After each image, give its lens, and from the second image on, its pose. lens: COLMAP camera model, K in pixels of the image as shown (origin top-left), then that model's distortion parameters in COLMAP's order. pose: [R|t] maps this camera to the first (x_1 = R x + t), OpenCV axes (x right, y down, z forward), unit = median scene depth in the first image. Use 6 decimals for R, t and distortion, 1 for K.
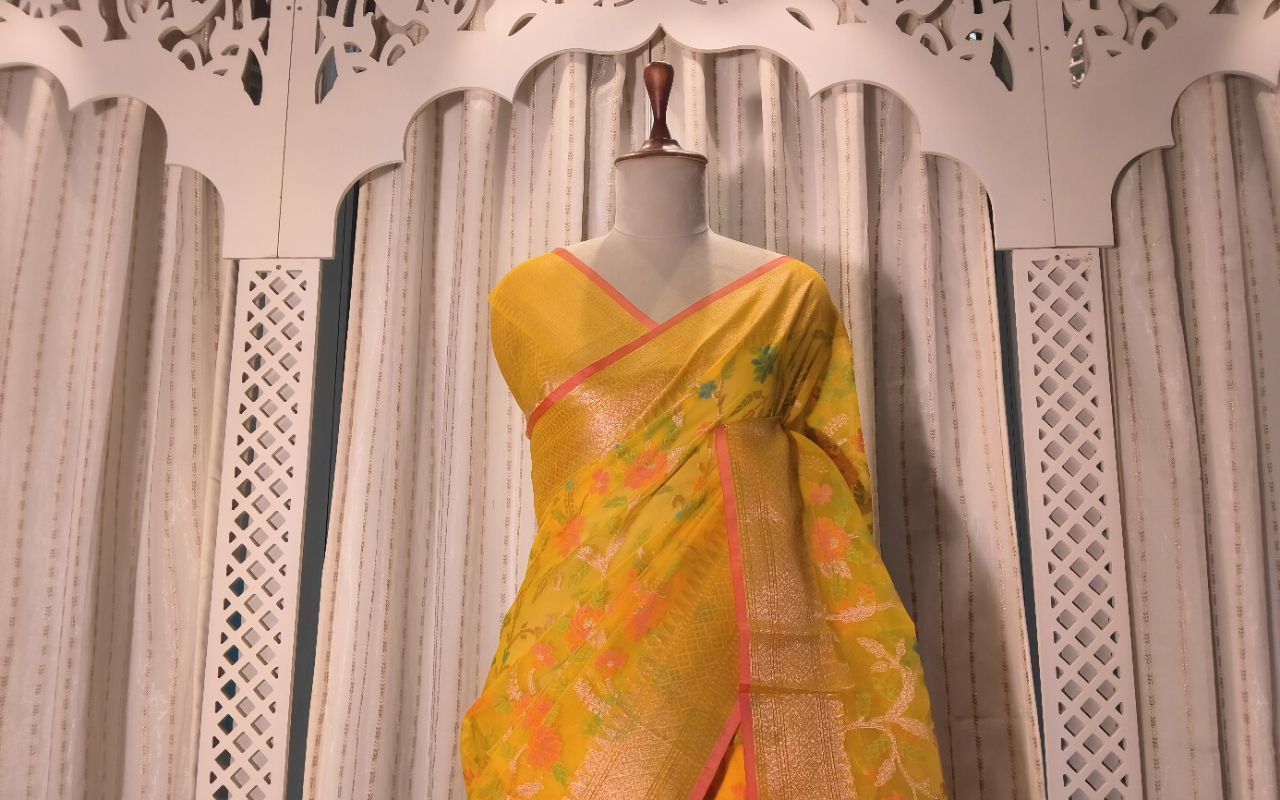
lens RADIAL K [[934.7, 0, 645.0], [0, 934.7, 404.9], [0, 0, 1]] dist [0.042061, -0.082865]
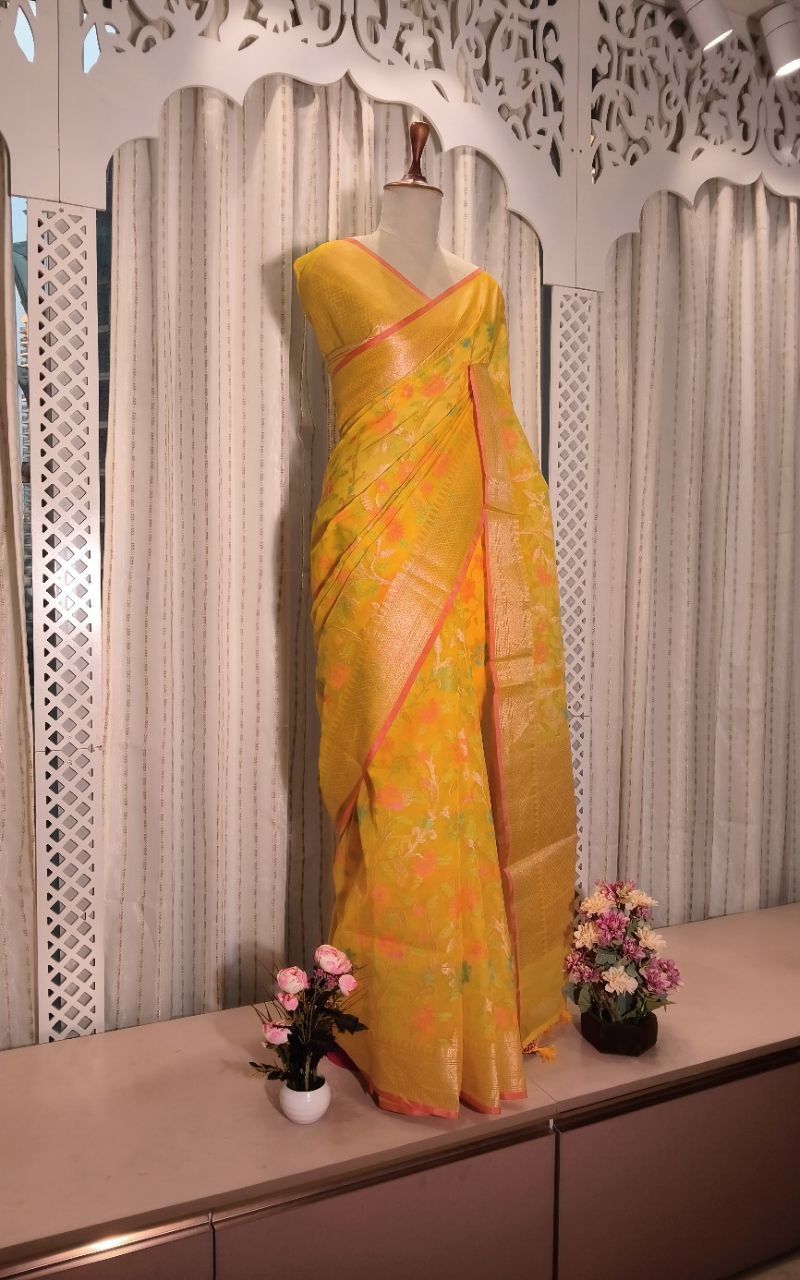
lens RADIAL K [[934.7, 0, 396.2], [0, 934.7, 646.8], [0, 0, 1]] dist [0.042061, -0.082865]
pose [[0.892972, -0.020711, 0.449635, -0.617763], [-0.079380, 0.976038, 0.202605, 0.140798], [-0.443057, -0.216612, 0.869931, -0.431056]]
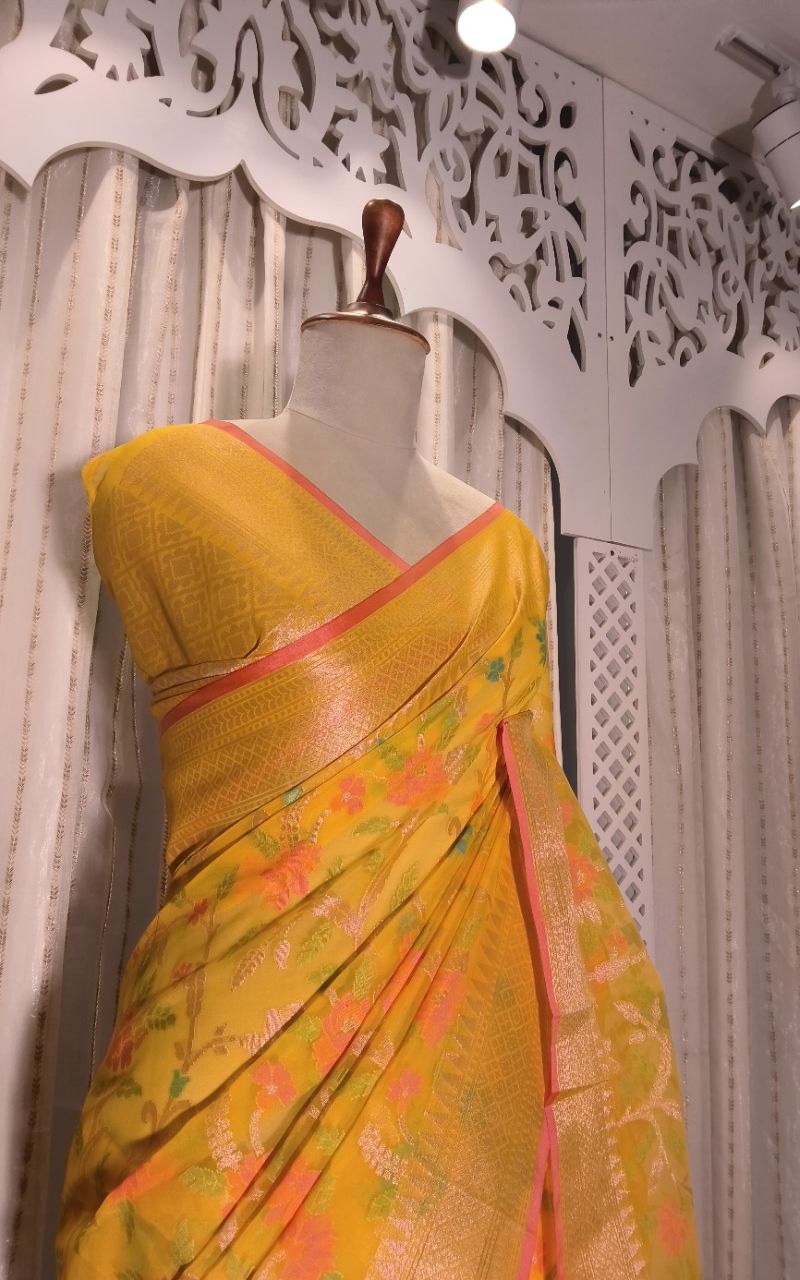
lens RADIAL K [[934.7, 0, 394.2], [0, 934.7, 645.2], [0, 0, 1]] dist [0.042061, -0.082865]
pose [[0.836842, 0.115122, 0.535204, -0.277243], [-0.111395, 0.992994, -0.039415, 0.001754], [-0.535992, -0.026635, 0.843803, 0.316646]]
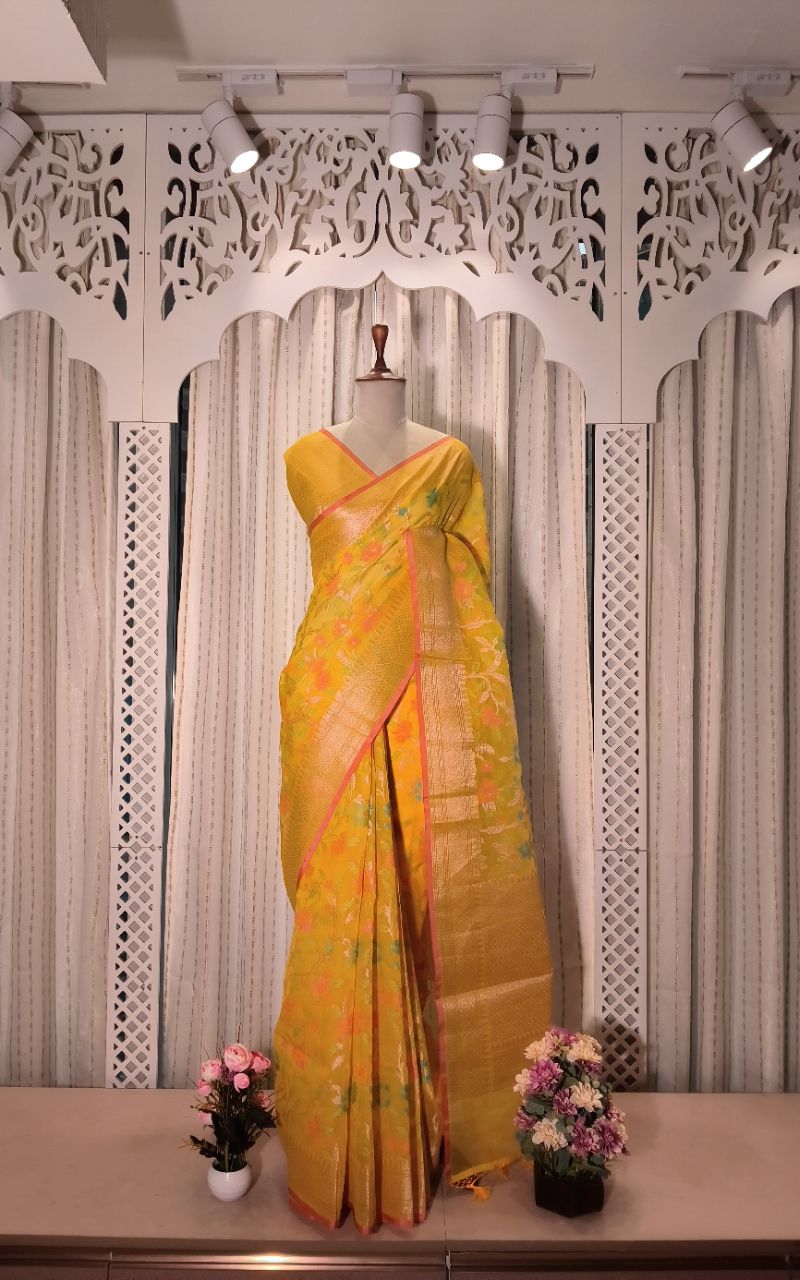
lens RADIAL K [[934.7, 0, 393.9], [0, 934.7, 643.8], [0, 0, 1]] dist [0.042061, -0.082865]
pose [[0.999615, 0.008134, 0.026536, -0.001447], [-0.011745, 0.990236, 0.138907, -0.009684], [-0.025147, -0.139165, 0.989950, -0.714237]]
